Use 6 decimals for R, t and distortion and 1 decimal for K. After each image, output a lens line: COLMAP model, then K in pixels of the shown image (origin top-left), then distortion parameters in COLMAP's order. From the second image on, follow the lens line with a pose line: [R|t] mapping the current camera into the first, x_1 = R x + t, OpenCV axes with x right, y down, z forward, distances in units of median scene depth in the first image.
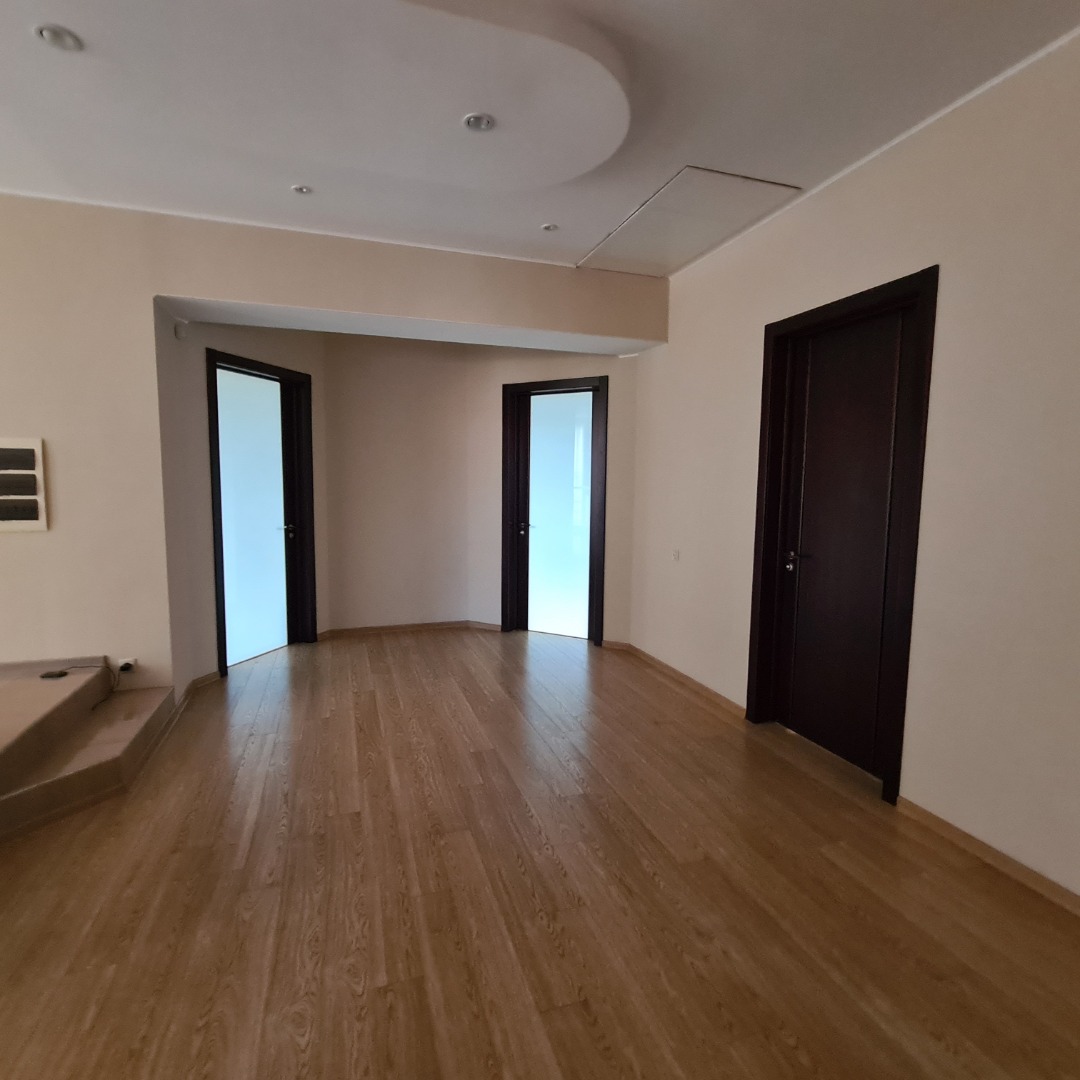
lens RADIAL K [[588.6, 0, 529.3], [0, 588.6, 532.6], [0, 0, 1]] dist [-0.003428, 0.001585]
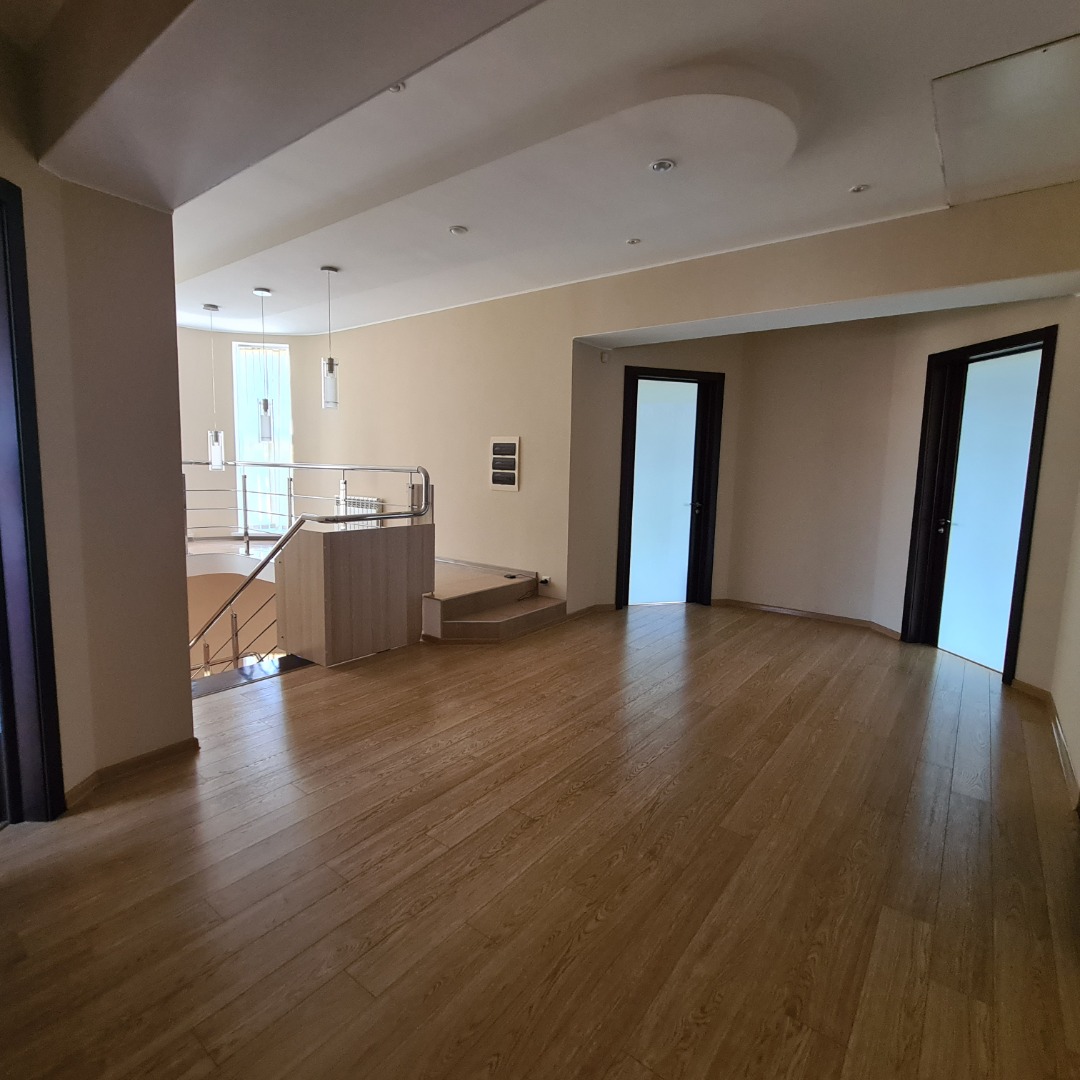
lens RADIAL K [[588.6, 0, 529.3], [0, 588.6, 532.6], [0, 0, 1]] dist [-0.003428, 0.001585]
pose [[0.559921, 0.099234, -0.822582, 0.427016], [-0.089225, 0.994250, 0.059209, 0.007551], [0.823728, 0.040243, 0.565555, 0.055134]]
